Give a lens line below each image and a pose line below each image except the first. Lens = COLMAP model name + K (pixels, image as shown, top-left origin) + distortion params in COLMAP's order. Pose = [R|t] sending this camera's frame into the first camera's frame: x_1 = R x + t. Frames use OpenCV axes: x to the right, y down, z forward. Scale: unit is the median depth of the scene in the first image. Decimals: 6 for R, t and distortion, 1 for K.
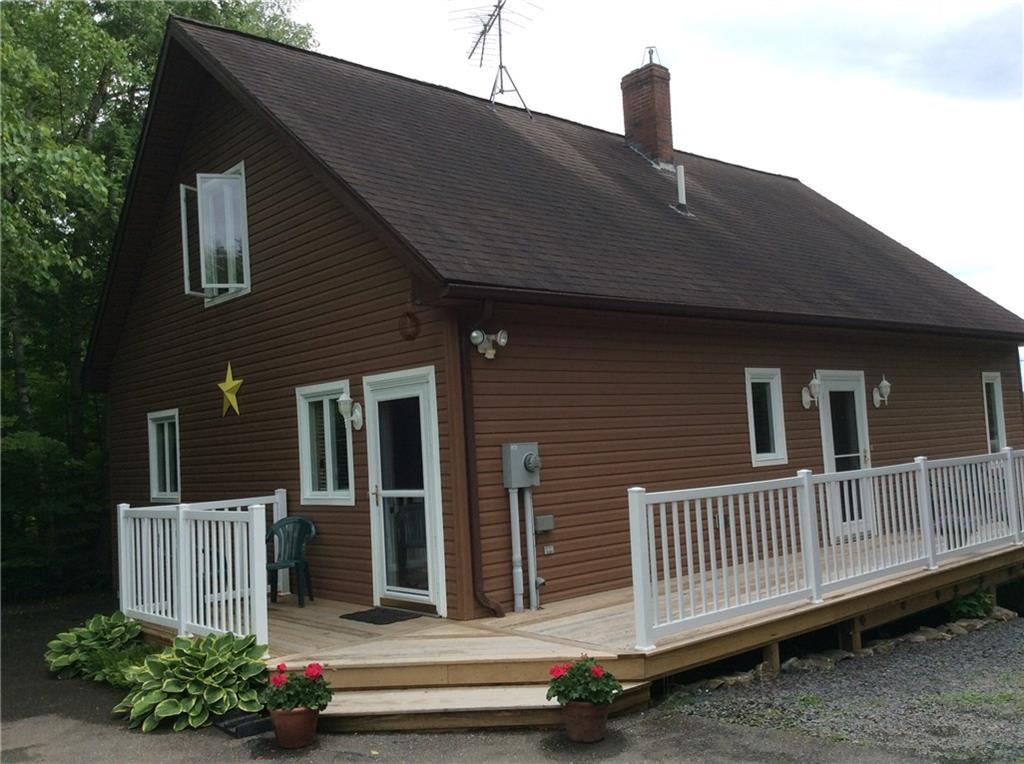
lens RADIAL K [[947.9, 0, 512.0], [0, 947.9, 382.0], [0, 0, 1]] dist [0.152481, -0.323919]
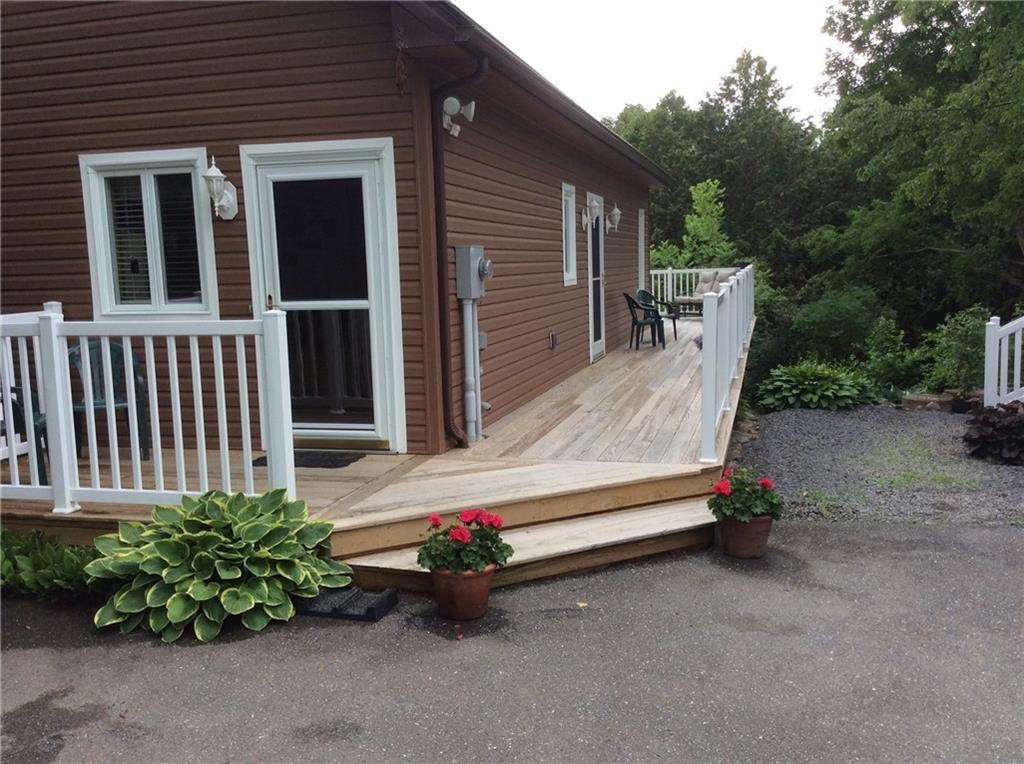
lens RADIAL K [[947.9, 0, 512.0], [0, 947.9, 382.0], [0, 0, 1]] dist [0.152481, -0.323919]
pose [[0.822534, -0.037423, 0.567483, -0.442305], [-0.055866, 0.987690, 0.146107, 0.058295], [-0.565965, -0.151881, 0.810318, 0.281539]]
